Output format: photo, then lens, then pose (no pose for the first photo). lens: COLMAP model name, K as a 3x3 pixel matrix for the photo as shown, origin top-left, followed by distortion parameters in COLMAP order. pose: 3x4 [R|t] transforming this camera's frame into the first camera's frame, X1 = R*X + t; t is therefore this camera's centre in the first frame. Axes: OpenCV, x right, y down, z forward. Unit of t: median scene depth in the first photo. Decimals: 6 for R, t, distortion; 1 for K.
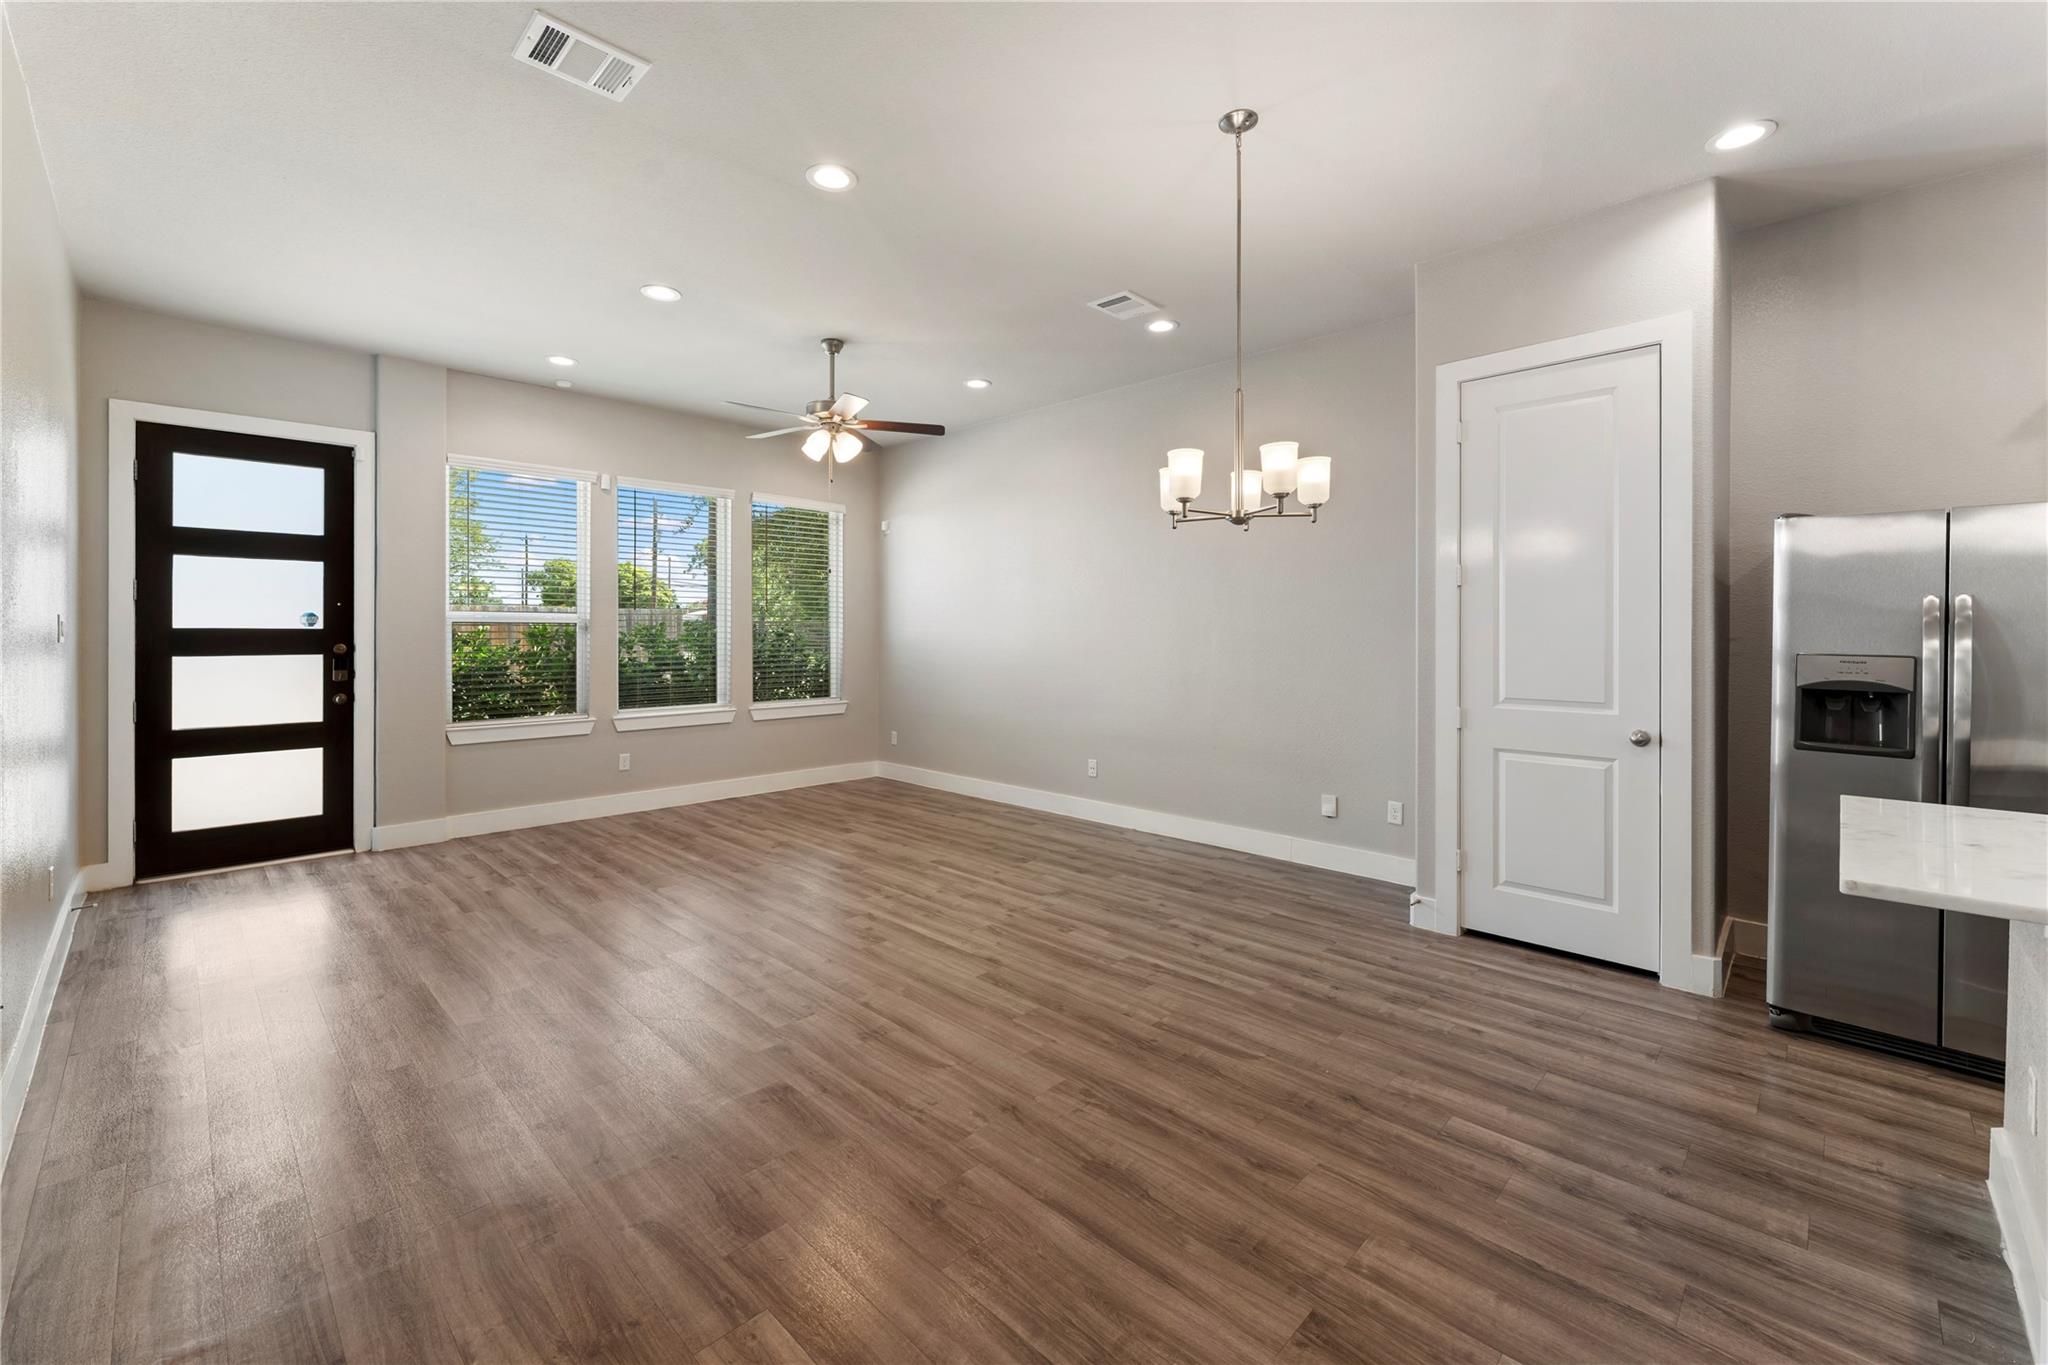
lens RADIAL K [[840.5, 0, 1022.9], [0, 840.5, 635.9], [0, 0, 1]] dist [-0.000356, 0.000114]
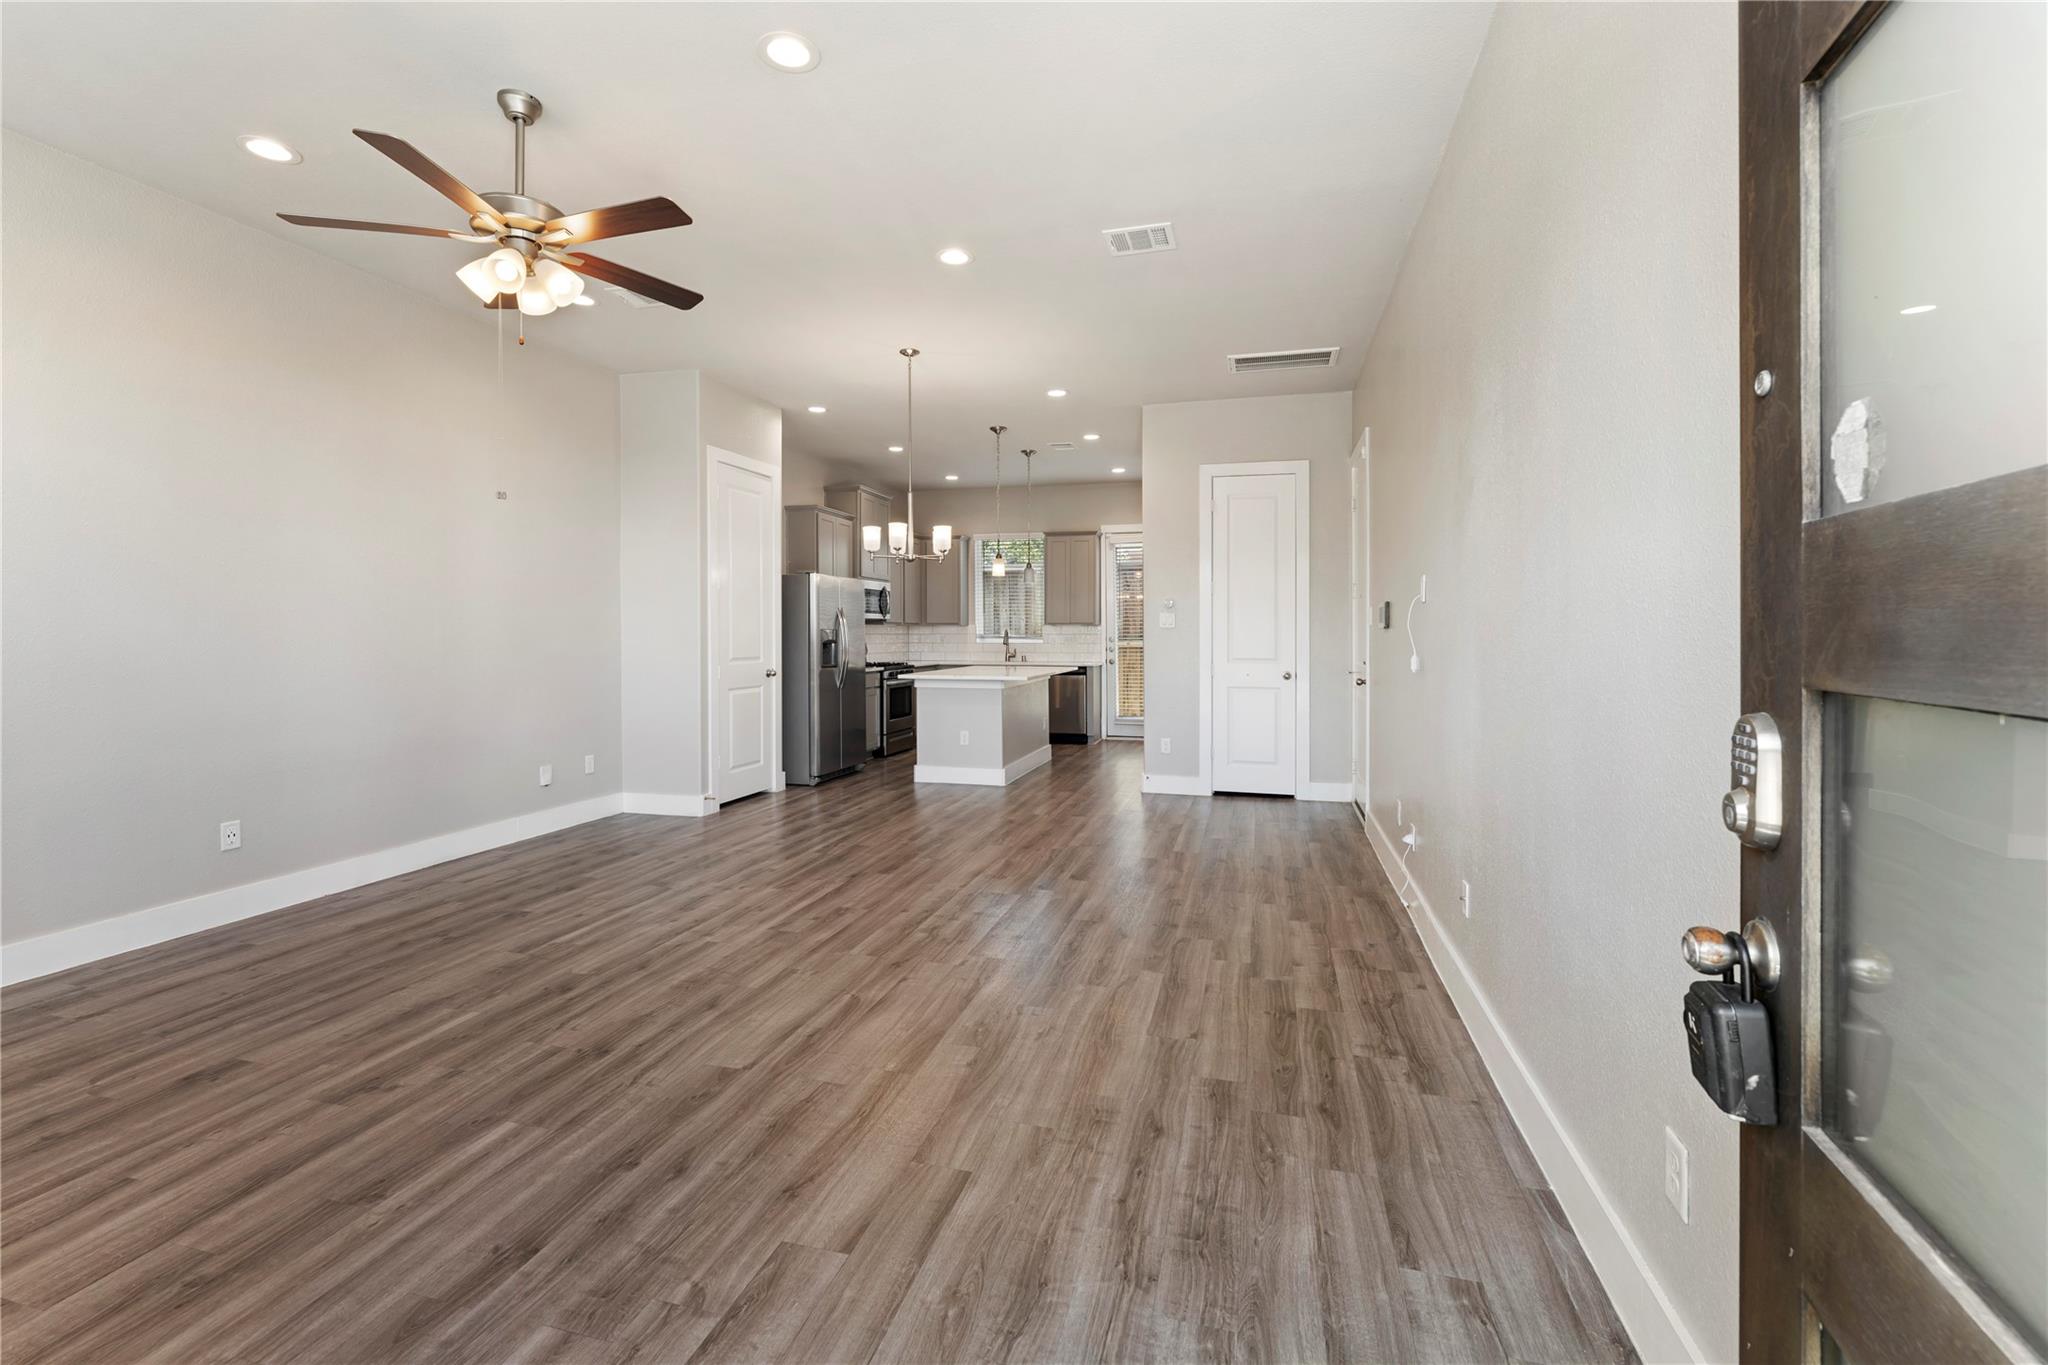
lens RADIAL K [[882.8, 0, 1020.3], [0, 882.8, 631.7], [0, 0, 1]] dist [-0.000513, -0.000165]
pose [[-0.484692, -0.002285, 0.874682, -1.054863], [0.002468, 0.999989, 0.003980, 0.013579], [-0.874681, 0.004088, -0.484681, 1.144481]]
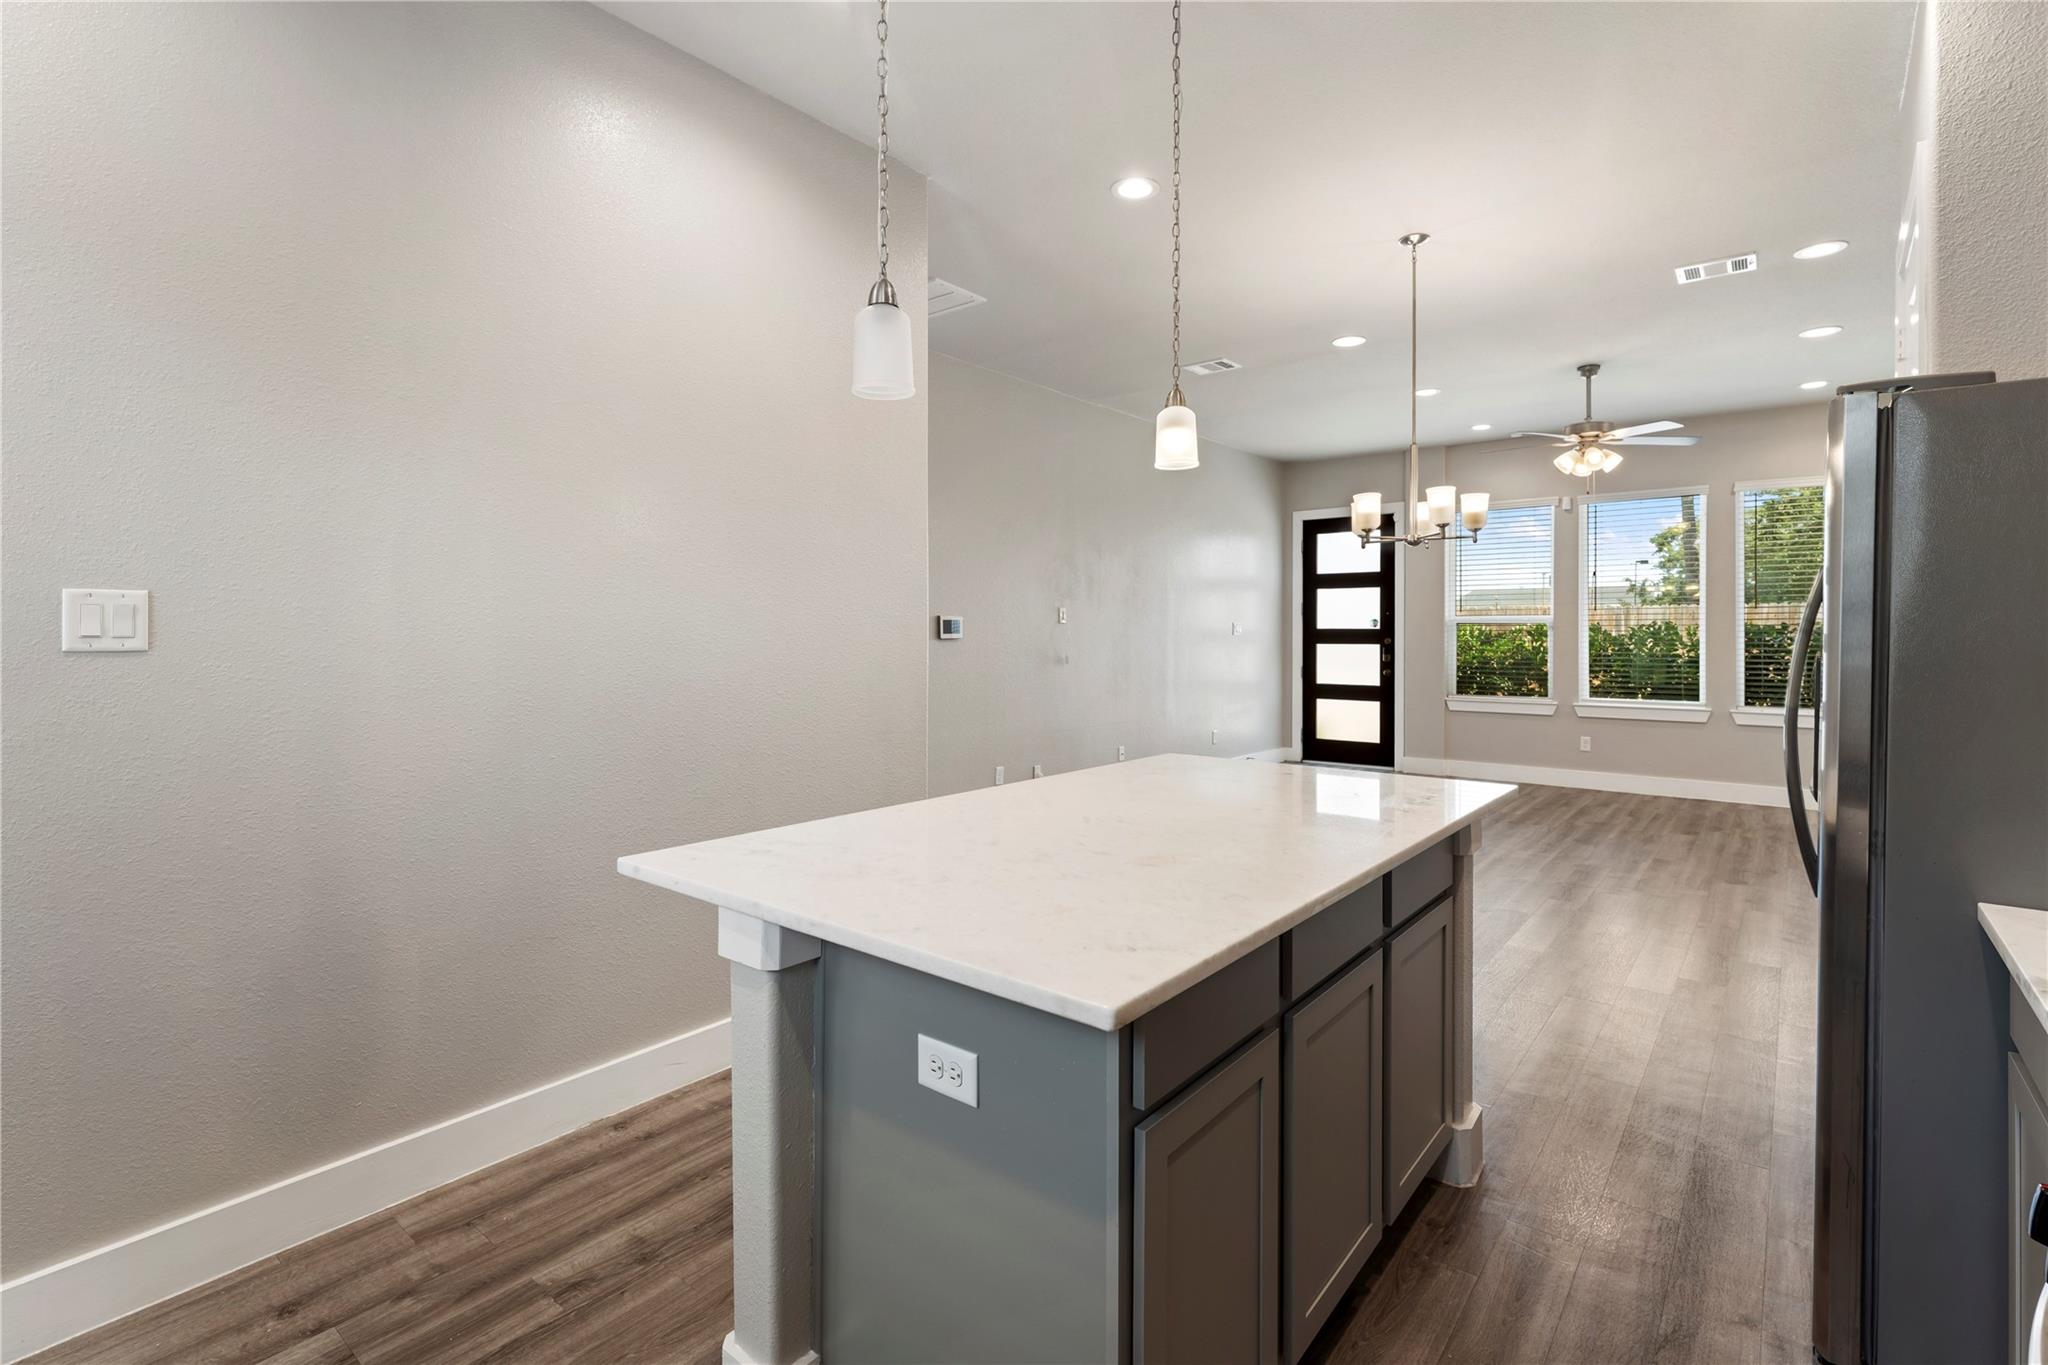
lens RADIAL K [[956.5, 0, 1019.7], [0, 956.5, 635.7], [0, 0, 1]] dist [0.001342, 0.000549]
pose [[0.088859, 0.003171, -0.996039, 1.099403], [-0.006773, 0.999974, 0.002579, 0.006069], [0.996021, 0.006517, 0.088879, 0.165971]]
